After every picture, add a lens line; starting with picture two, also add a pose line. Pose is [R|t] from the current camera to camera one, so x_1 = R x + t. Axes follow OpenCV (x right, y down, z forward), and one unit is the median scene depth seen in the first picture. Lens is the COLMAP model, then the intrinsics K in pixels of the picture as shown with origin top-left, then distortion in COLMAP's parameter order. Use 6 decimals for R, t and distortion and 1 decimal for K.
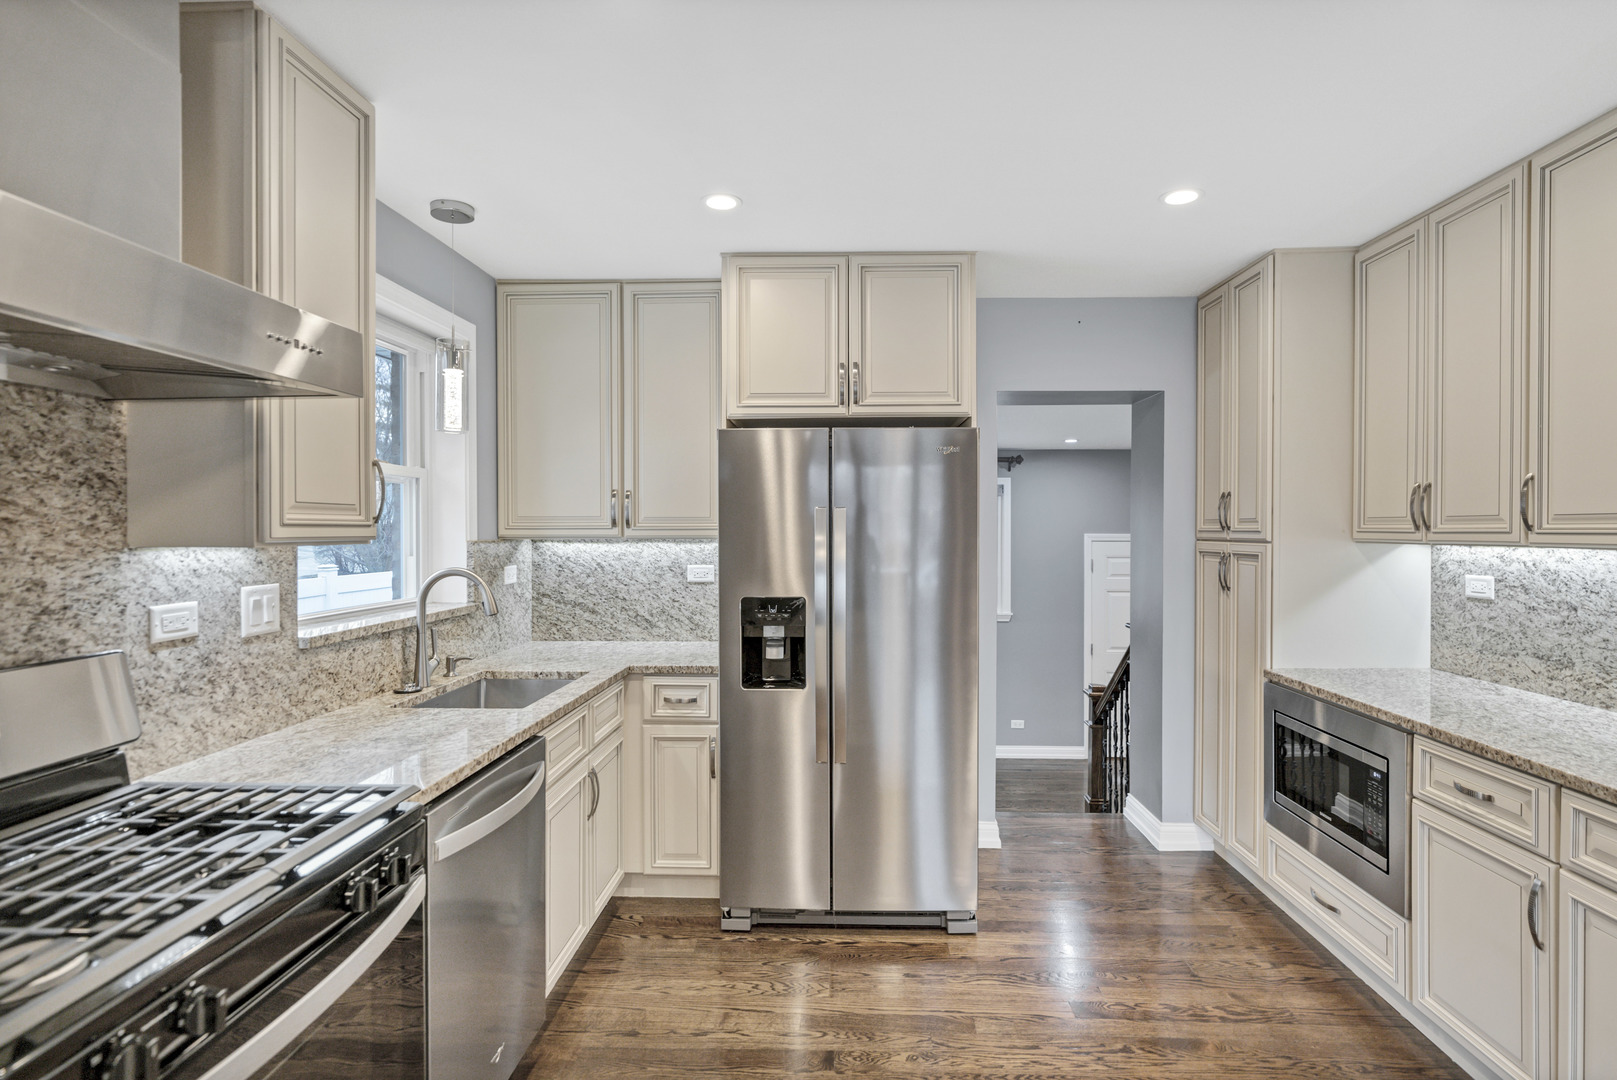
lens RADIAL K [[798.5, 0, 815.7], [0, 798.5, 535.4], [0, 0, 1]] dist [0.000585, -0.000352]
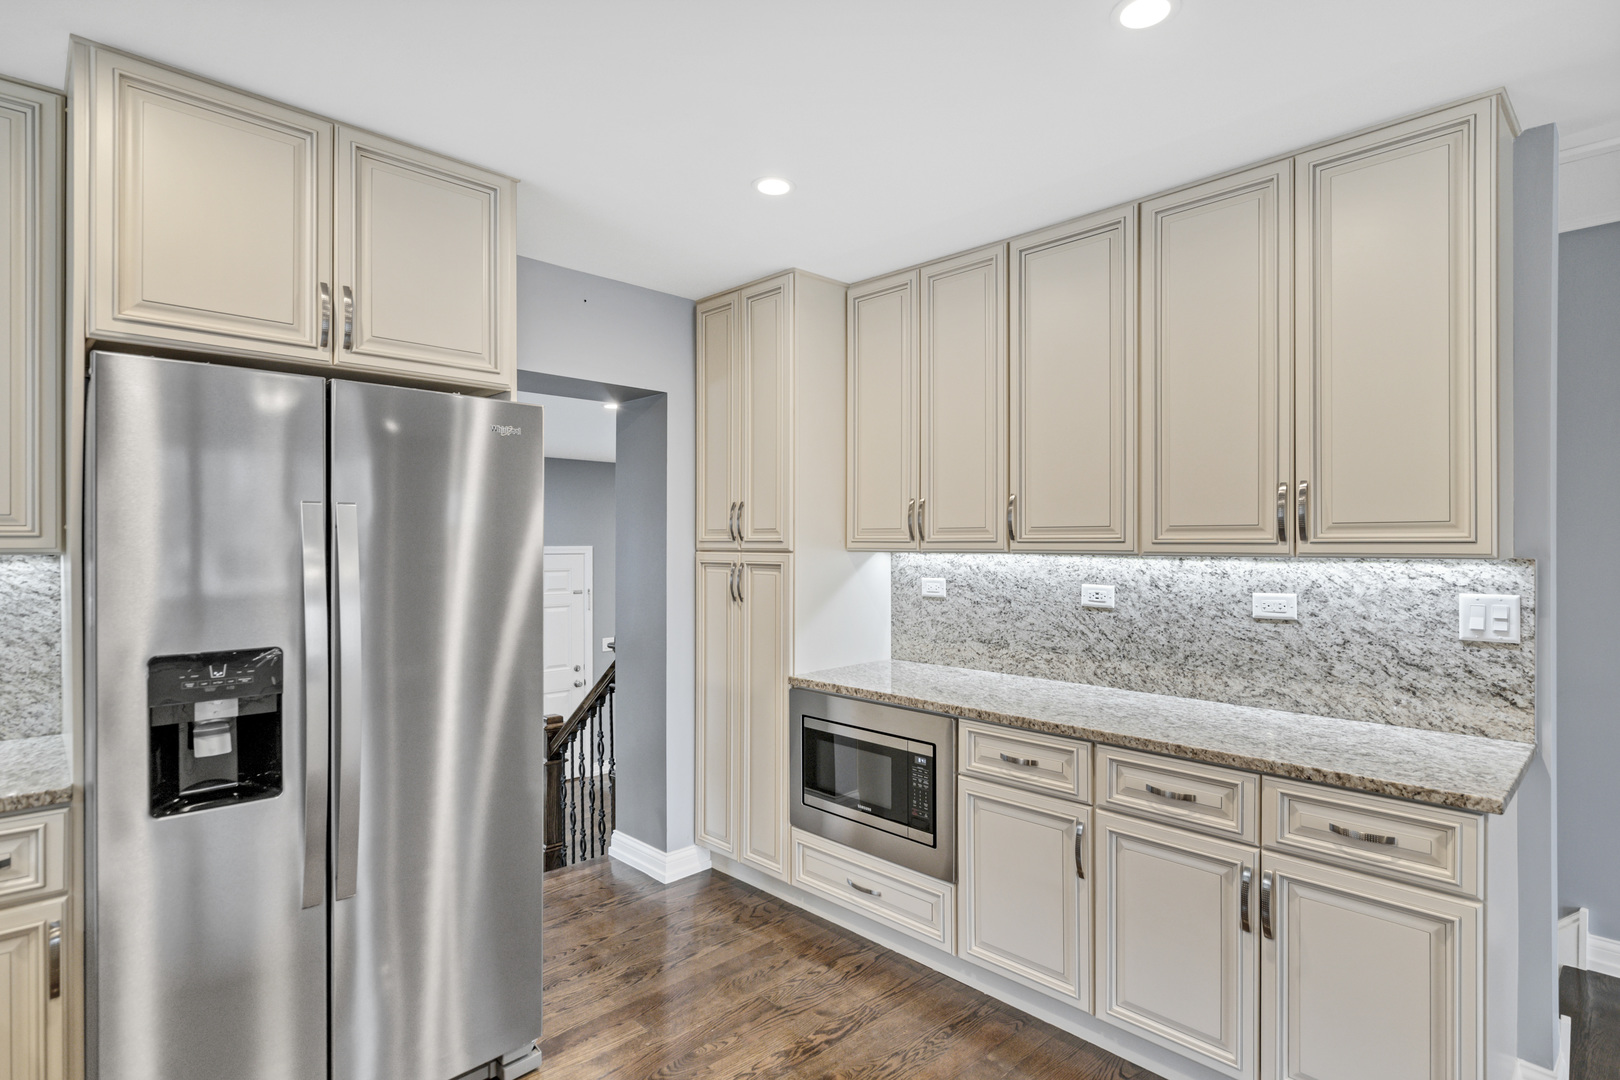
lens RADIAL K [[826.9, 0, 810.0], [0, 826.9, 540.0], [0, 0, 1]] dist [-0.003405, -0.000144]
pose [[0.690466, 0.002605, 0.723360, -0.205872], [0.005299, 0.999948, -0.008659, 0.002978], [-0.723345, 0.009812, 0.690417, 0.279870]]
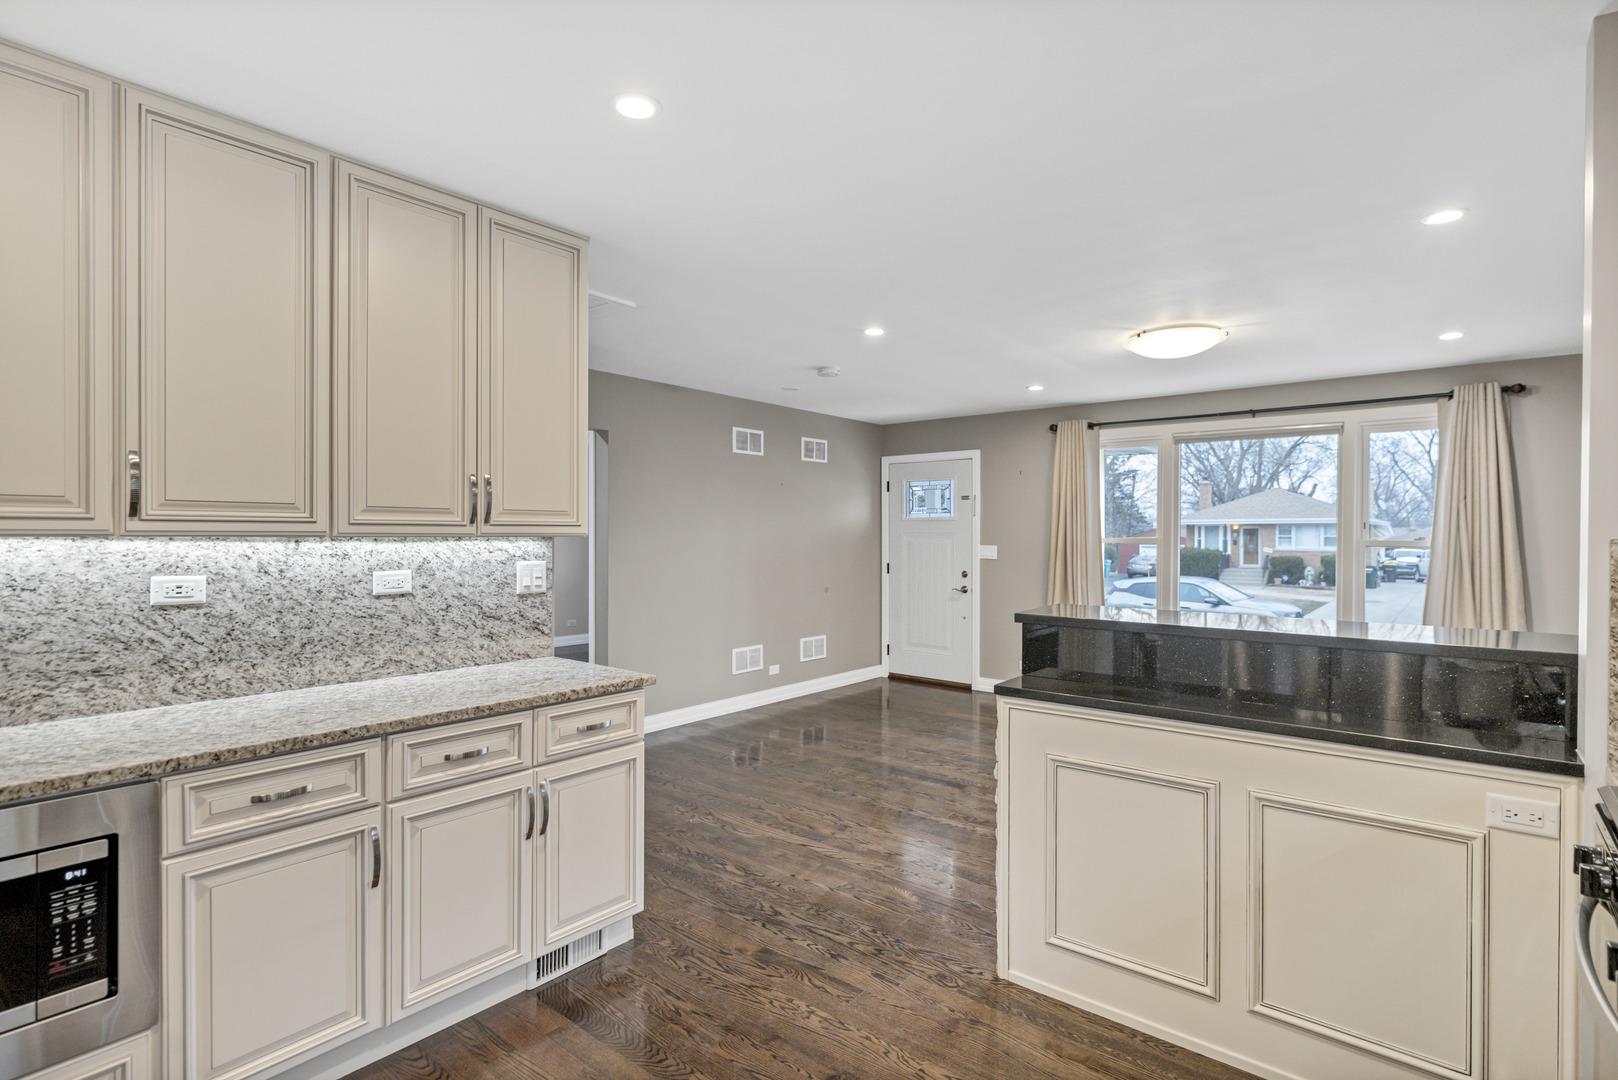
lens RADIAL K [[799.0, 0, 816.2], [0, 799.0, 535.4], [0, 0, 1]] dist [0.000585, -0.000352]
pose [[-0.802354, -0.002901, 0.596842, -0.181256], [0.001852, 0.999971, 0.007350, 0.007561], [-0.596846, 0.007002, -0.802325, 1.026535]]
